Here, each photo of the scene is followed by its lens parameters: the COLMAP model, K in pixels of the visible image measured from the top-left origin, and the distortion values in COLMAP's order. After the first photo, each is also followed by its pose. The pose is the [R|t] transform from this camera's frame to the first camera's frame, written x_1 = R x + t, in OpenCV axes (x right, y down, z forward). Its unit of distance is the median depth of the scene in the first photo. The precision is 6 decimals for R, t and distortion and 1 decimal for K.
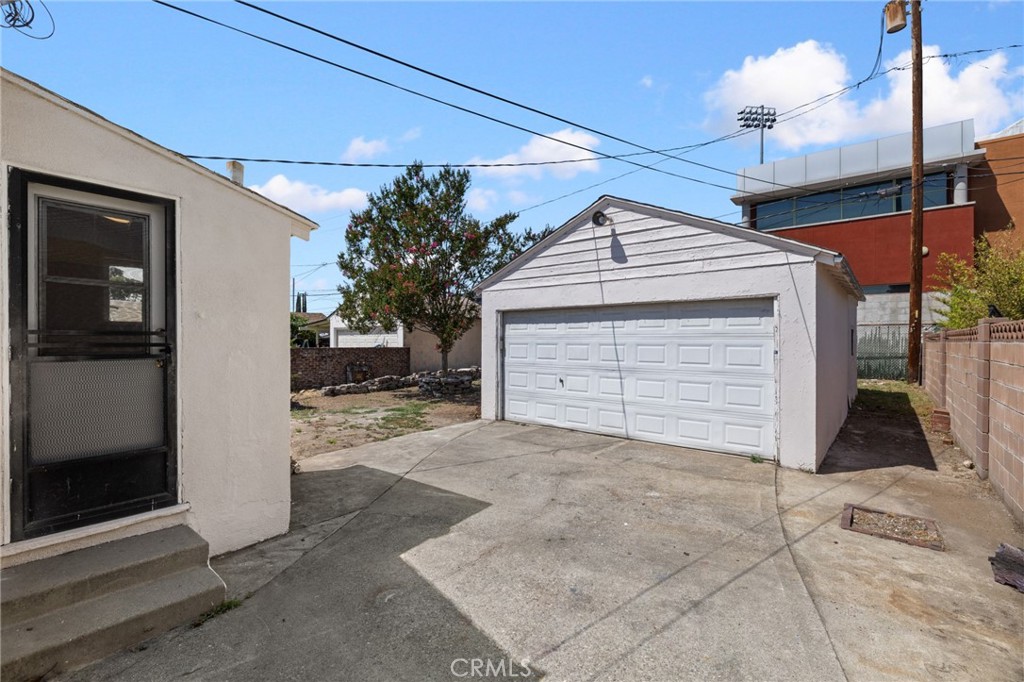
lens RADIAL K [[462.8, 0, 508.6], [0, 462.8, 338.7], [0, 0, 1]] dist [0.003579, 0.000408]
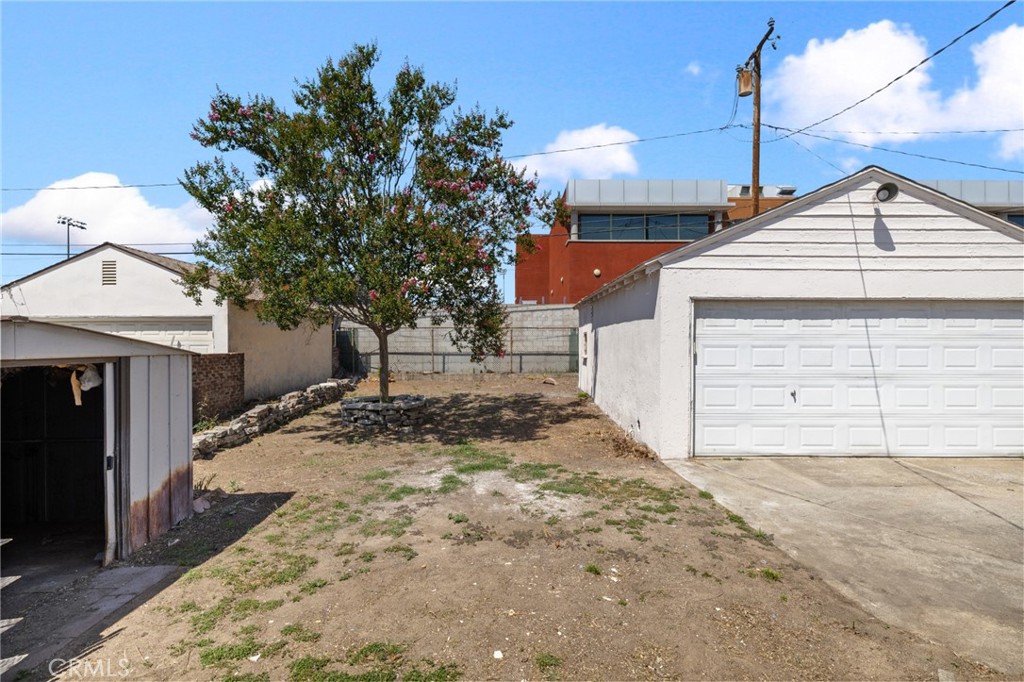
lens RADIAL K [[462.8, 0, 510.9], [0, 462.8, 336.8], [0, 0, 1]] dist [0.003579, 0.000408]
pose [[0.756278, 0.003789, 0.654240, -0.802216], [-0.002869, 0.999993, -0.002475, -0.001550], [-0.654244, -0.000006, 0.756283, 0.781661]]
